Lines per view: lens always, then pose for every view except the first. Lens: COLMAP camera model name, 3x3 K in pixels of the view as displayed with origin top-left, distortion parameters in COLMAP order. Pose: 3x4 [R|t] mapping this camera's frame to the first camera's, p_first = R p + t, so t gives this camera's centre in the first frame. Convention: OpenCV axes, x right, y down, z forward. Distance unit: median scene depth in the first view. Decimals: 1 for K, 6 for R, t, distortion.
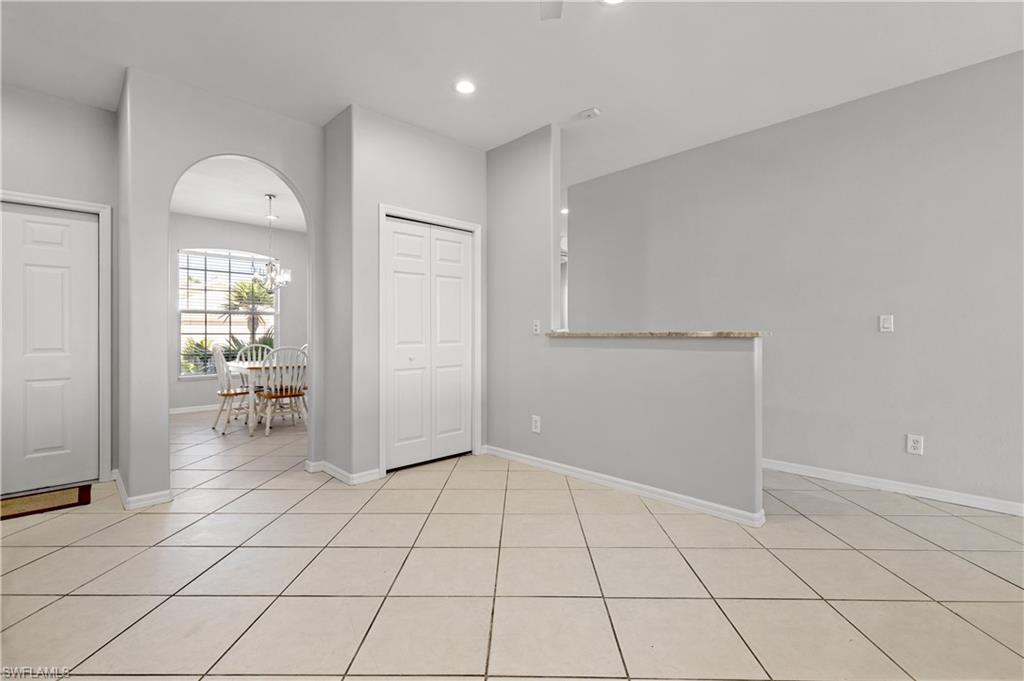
lens RADIAL K [[464.2, 0, 517.8], [0, 464.2, 338.1], [0, 0, 1]] dist [0.008026, -0.004063]
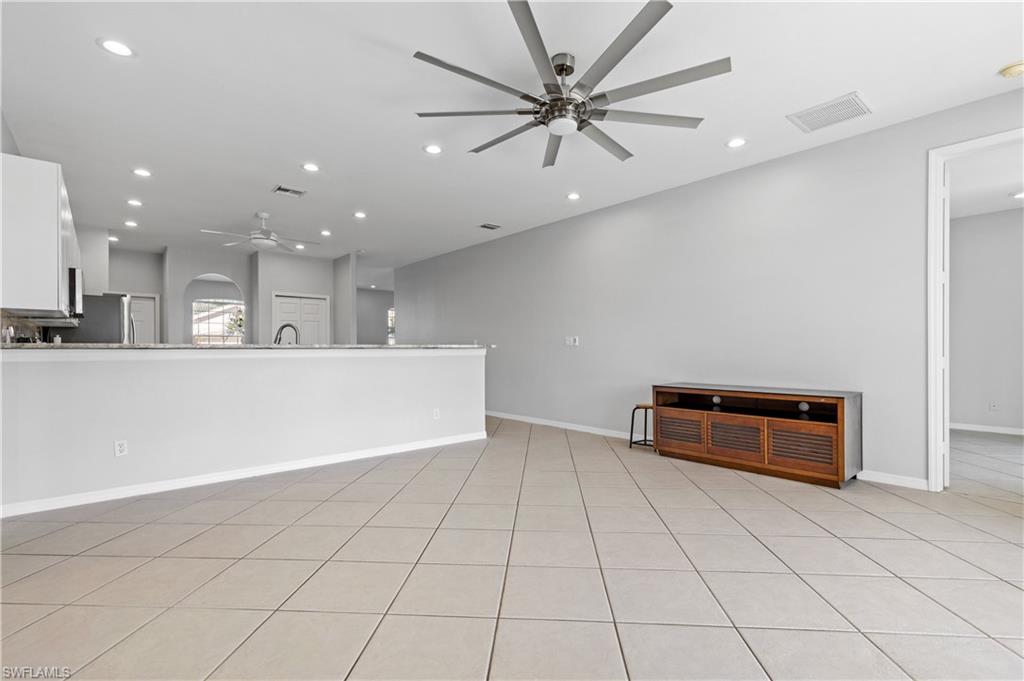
lens RADIAL K [[464.2, 0, 509.5], [0, 464.2, 347.6], [0, 0, 1]] dist [0.008026, -0.004063]
pose [[0.998967, -0.014606, -0.043040, 0.658181], [0.013930, 0.999775, -0.015970, 0.029076], [0.043264, 0.015354, 0.998946, -0.846689]]
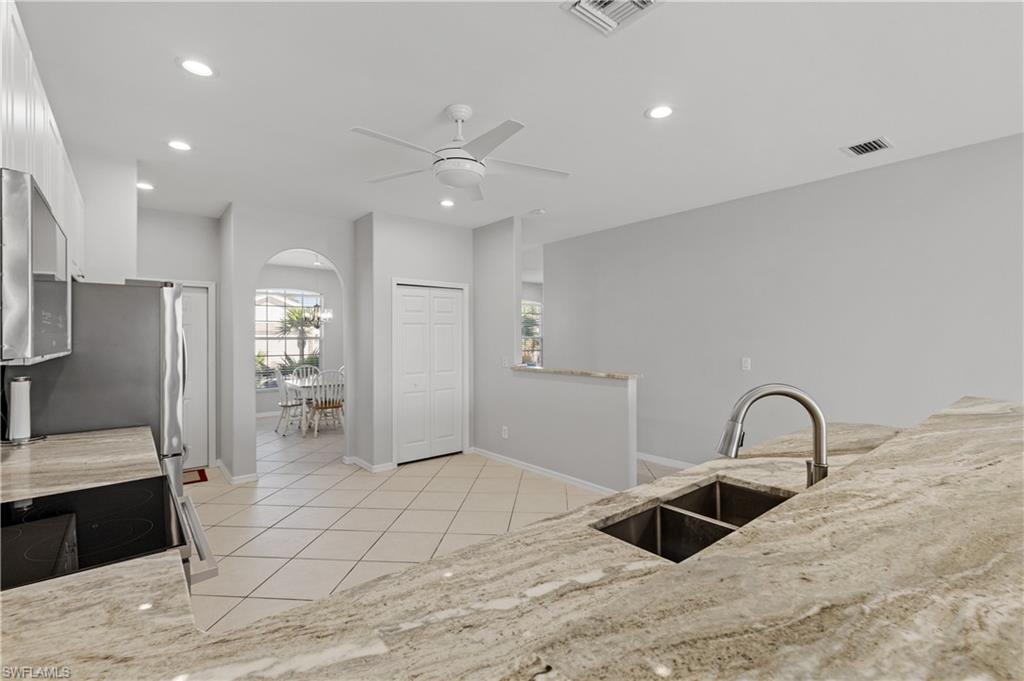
lens RADIAL K [[464.2, 0, 514.1], [0, 464.2, 333.7], [0, 0, 1]] dist [0.008026, -0.004063]
pose [[0.996820, -0.005357, -0.079506, 0.130281], [0.004253, 0.999892, -0.014048, -0.062787], [0.079573, 0.013665, 0.996735, -0.273596]]
